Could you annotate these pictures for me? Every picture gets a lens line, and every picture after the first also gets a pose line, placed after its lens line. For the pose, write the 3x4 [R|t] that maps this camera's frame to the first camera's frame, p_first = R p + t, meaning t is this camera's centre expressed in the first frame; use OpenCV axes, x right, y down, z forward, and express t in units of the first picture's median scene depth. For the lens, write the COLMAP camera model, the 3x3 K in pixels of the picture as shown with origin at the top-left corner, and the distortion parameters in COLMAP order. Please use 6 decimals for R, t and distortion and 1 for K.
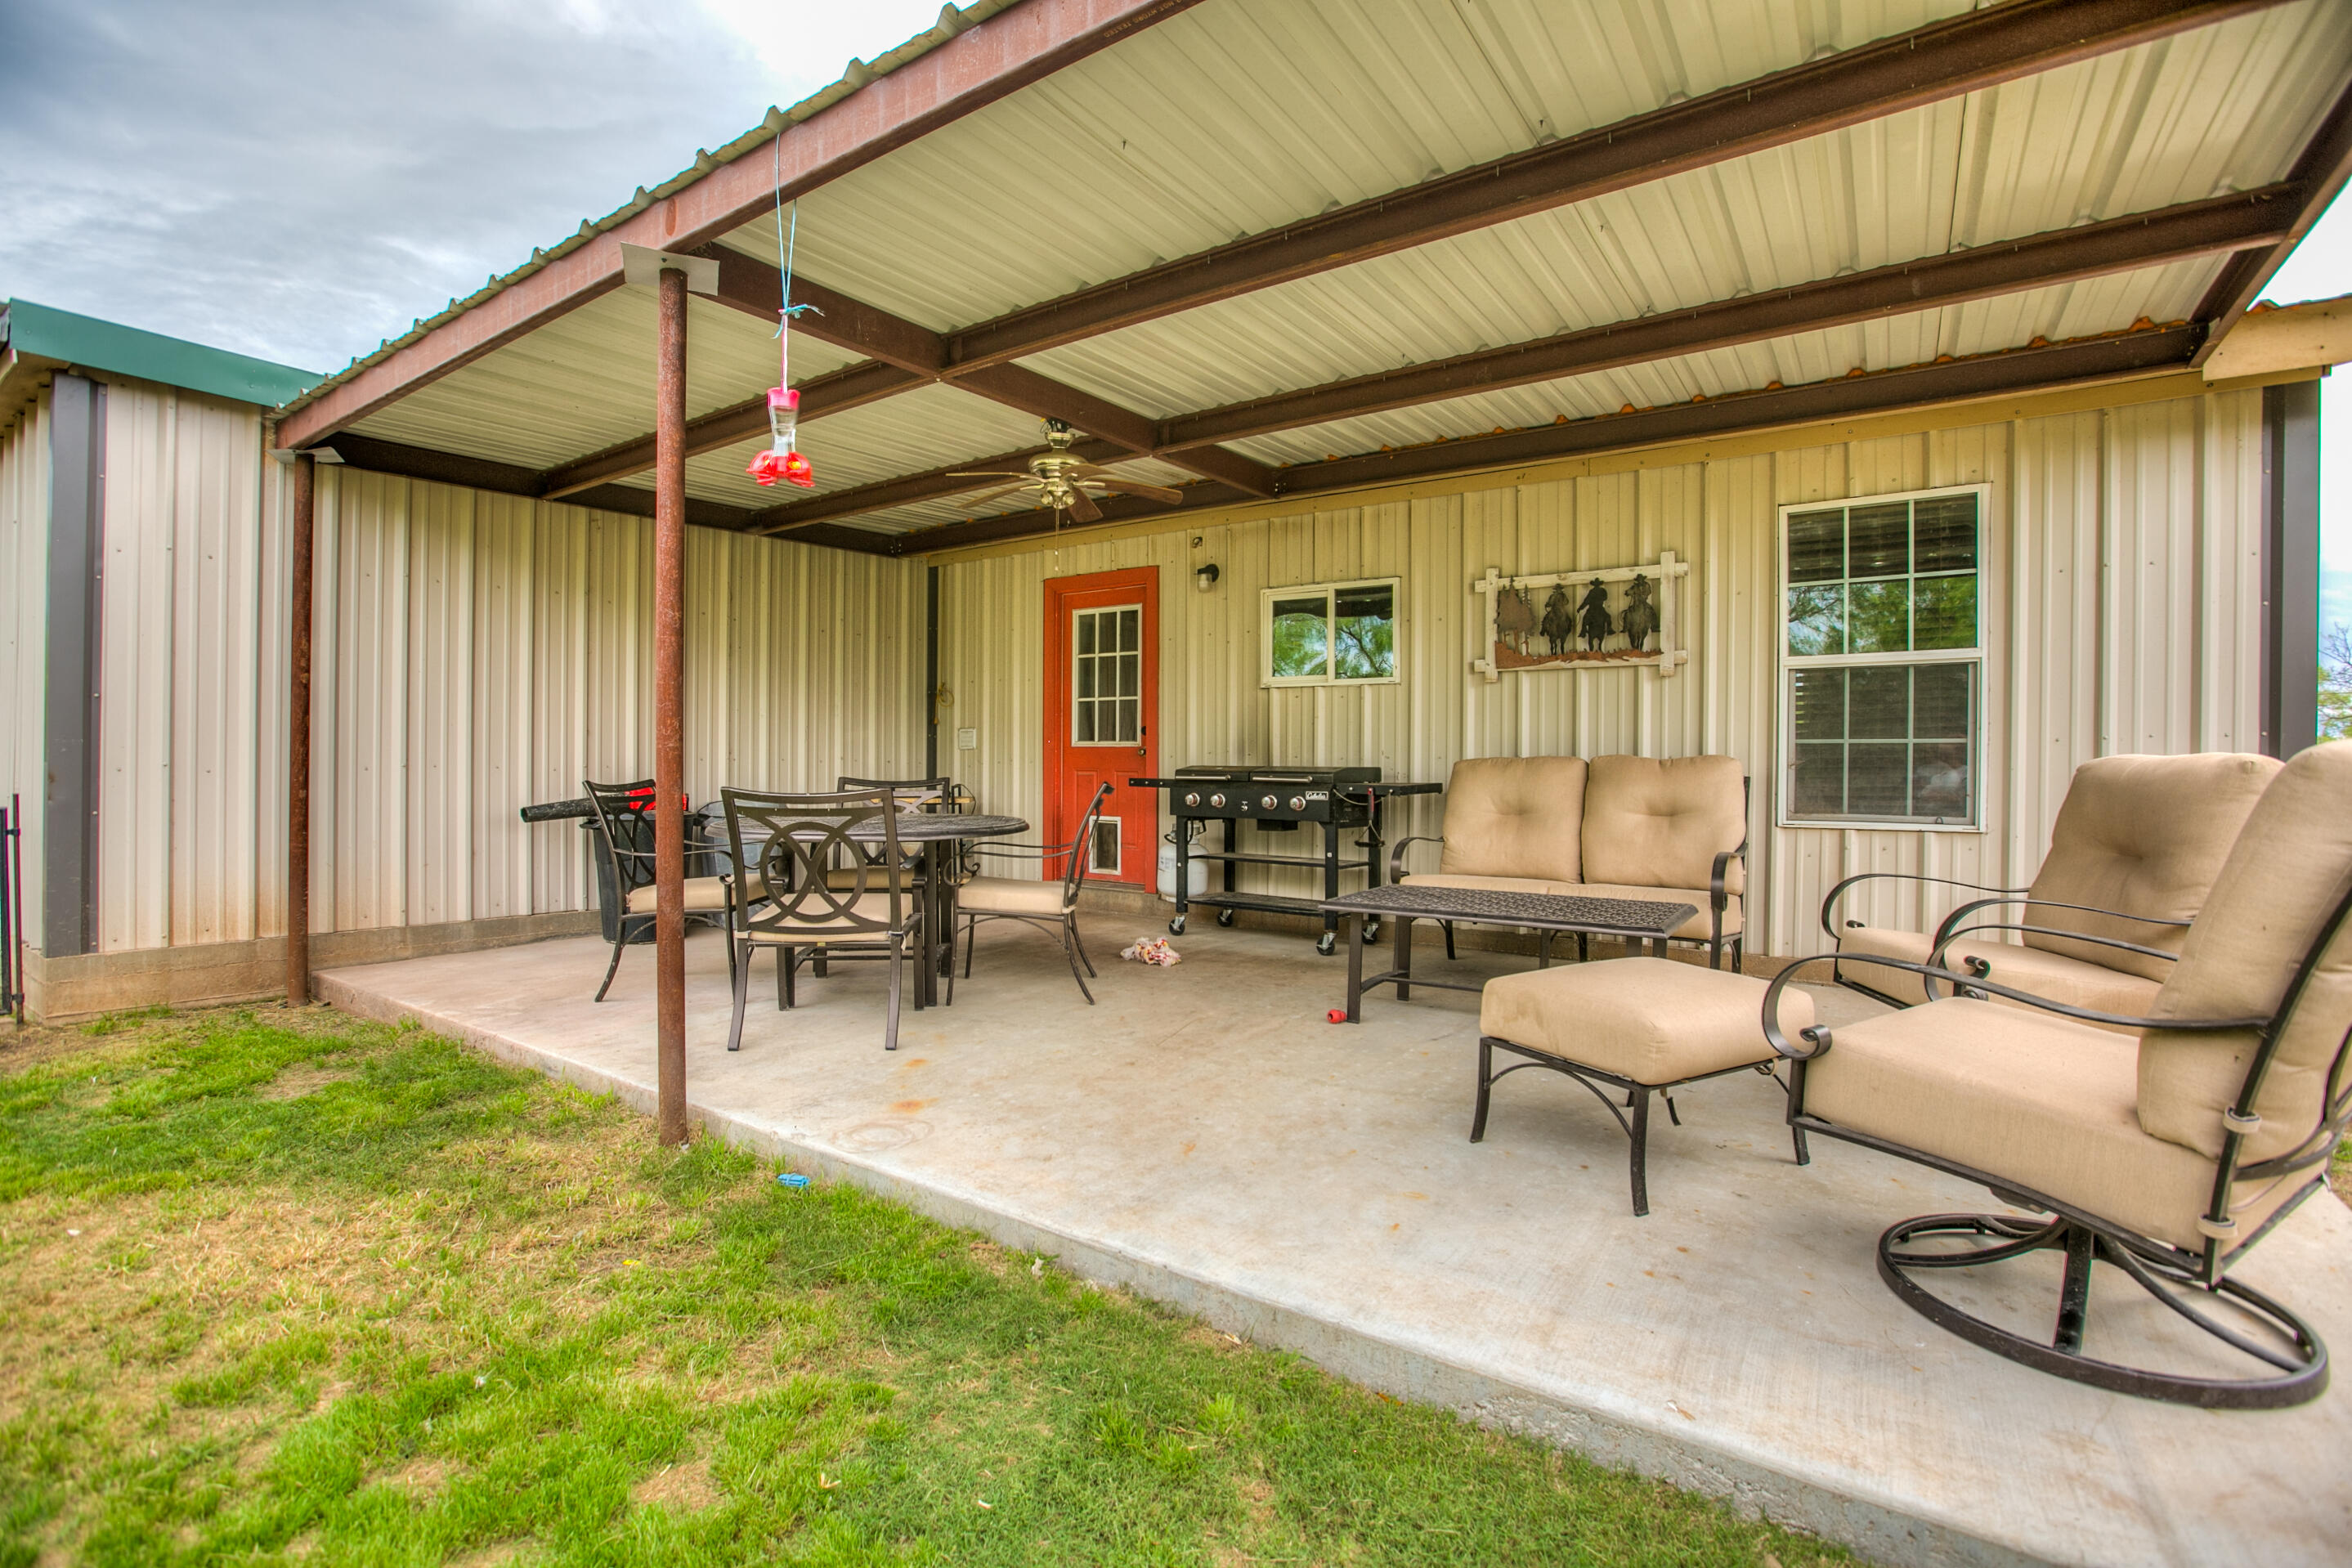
lens RADIAL K [[1072.5, 0, 1176.0], [0, 1072.5, 784.0], [0, 0, 1]] dist [-0.076606, 0.024427]
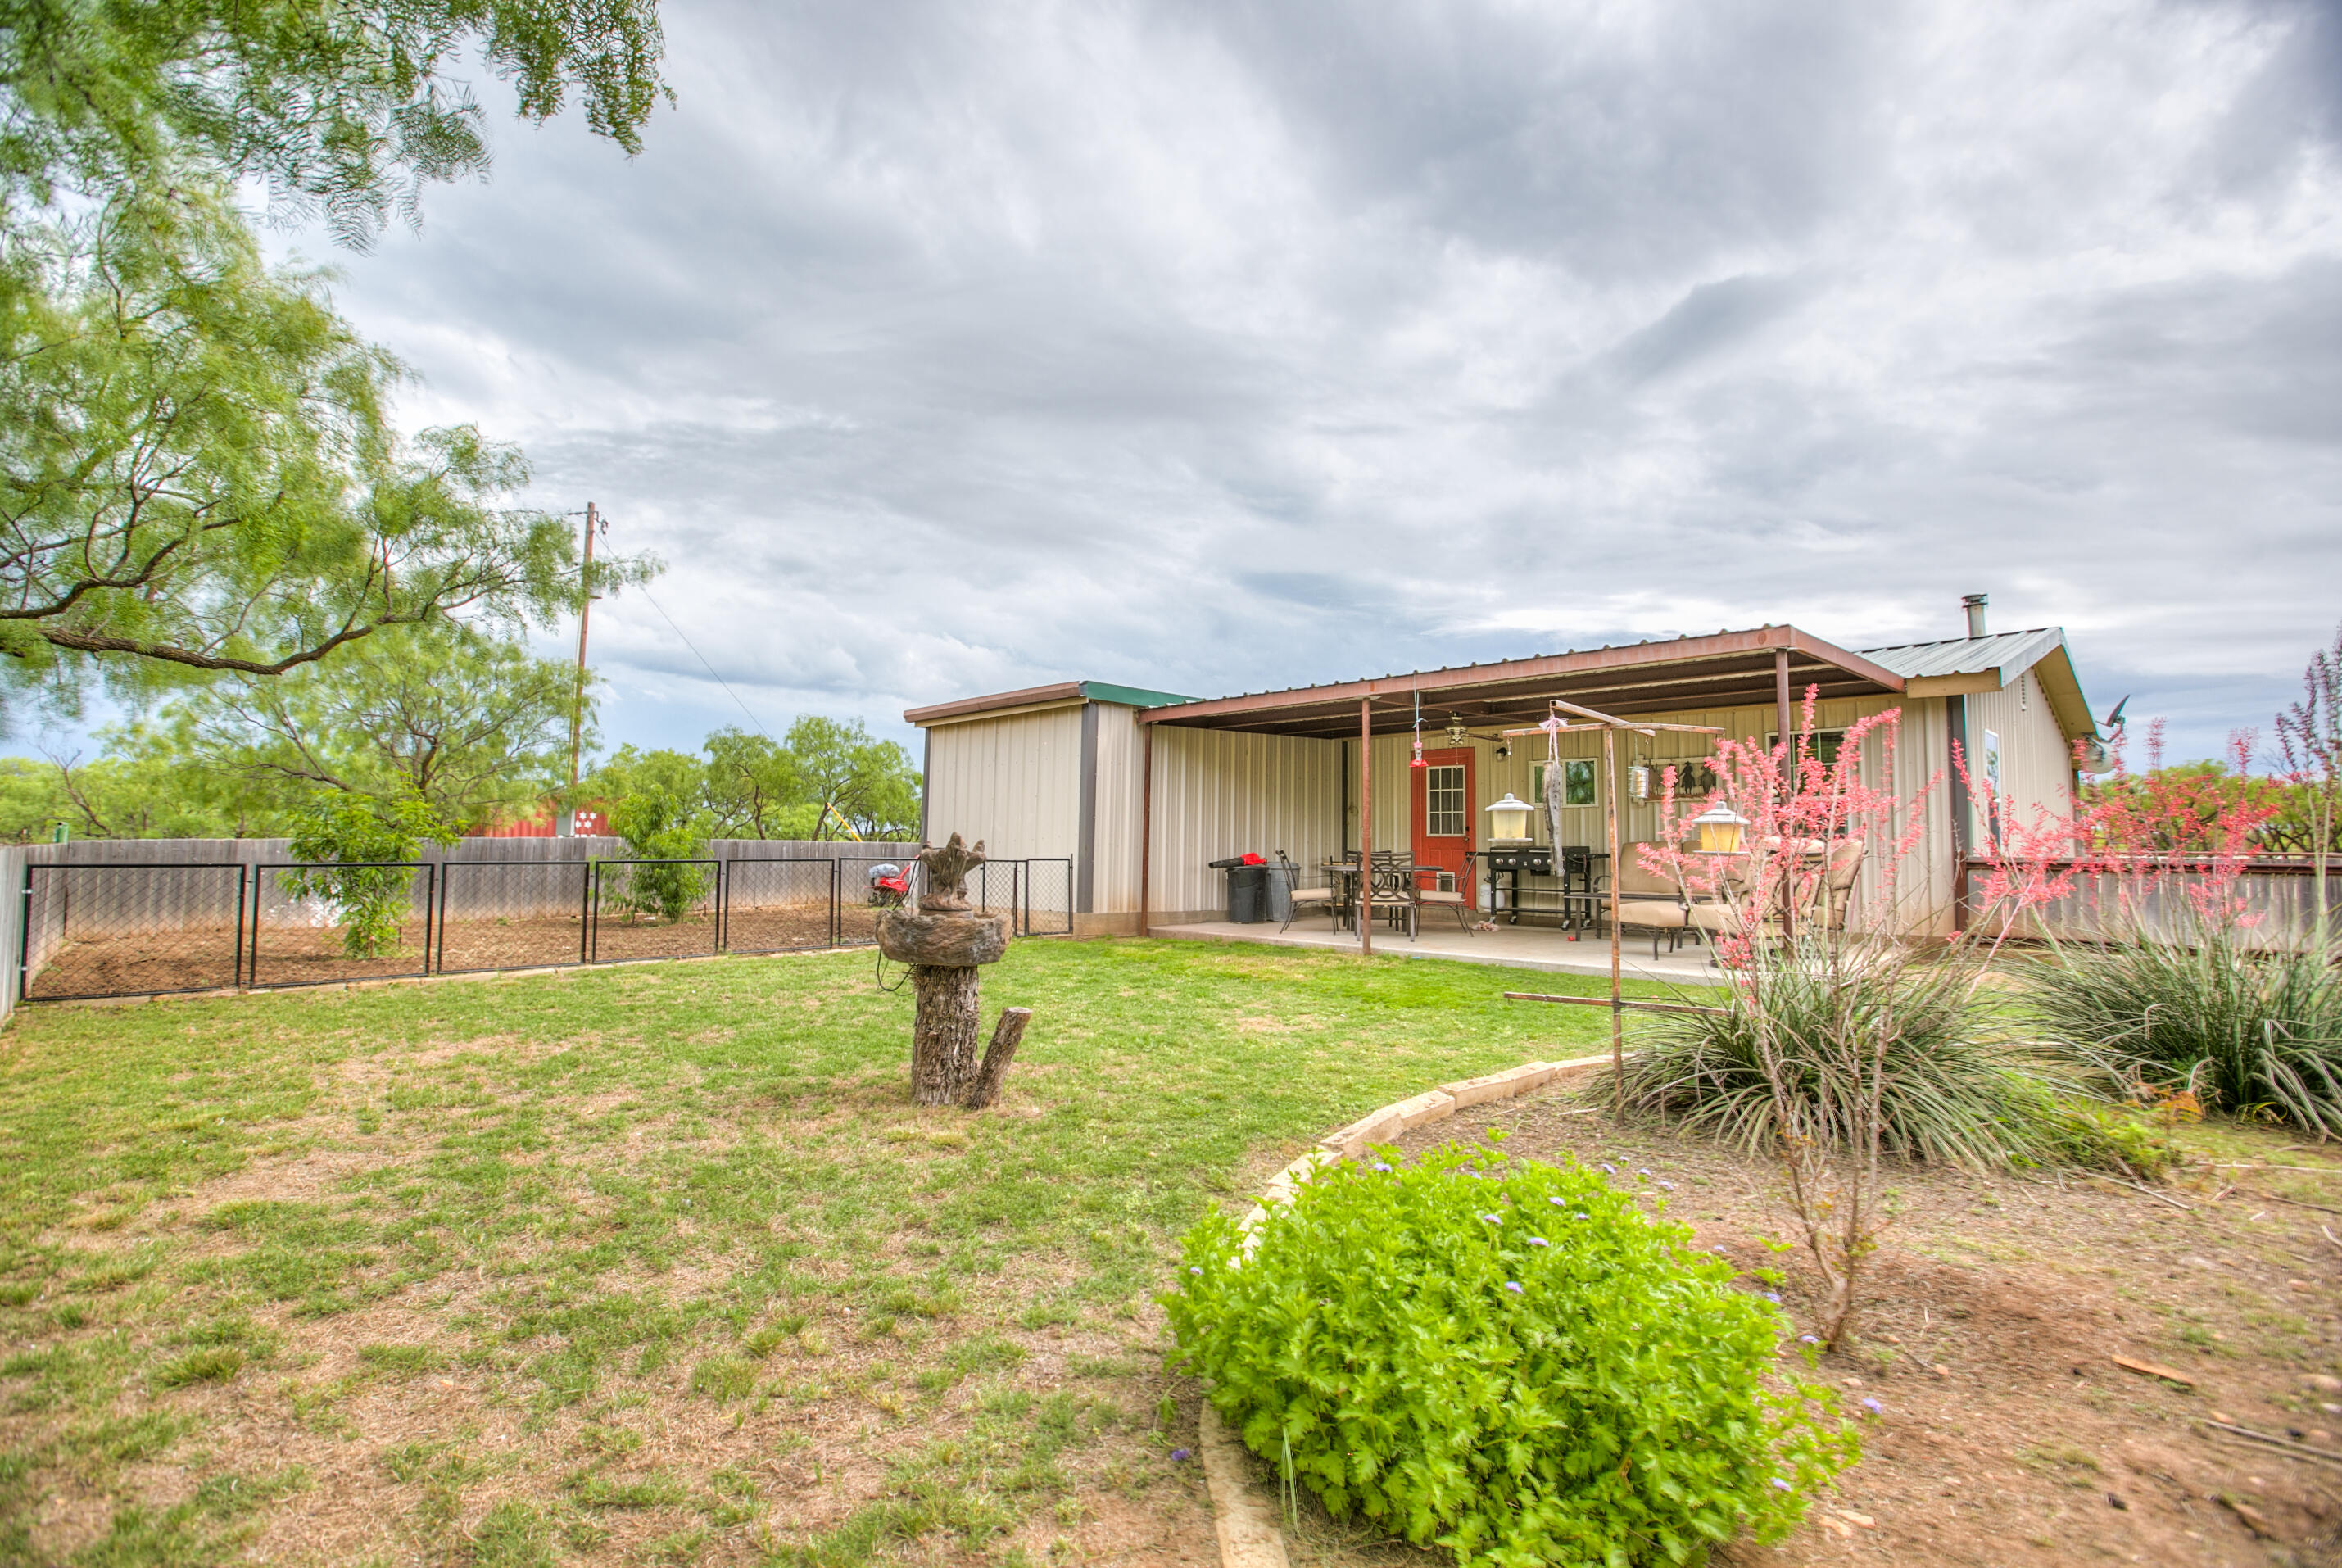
lens RADIAL K [[1067.9, 0, 1171.0], [0, 1067.9, 784.0], [0, 0, 1]] dist [-0.076606, 0.024427]
pose [[0.981592, -0.010558, -0.190699, -0.214405], [-0.004239, 0.997021, -0.077019, 0.025352], [0.190944, 0.076410, 0.978622, -1.167746]]
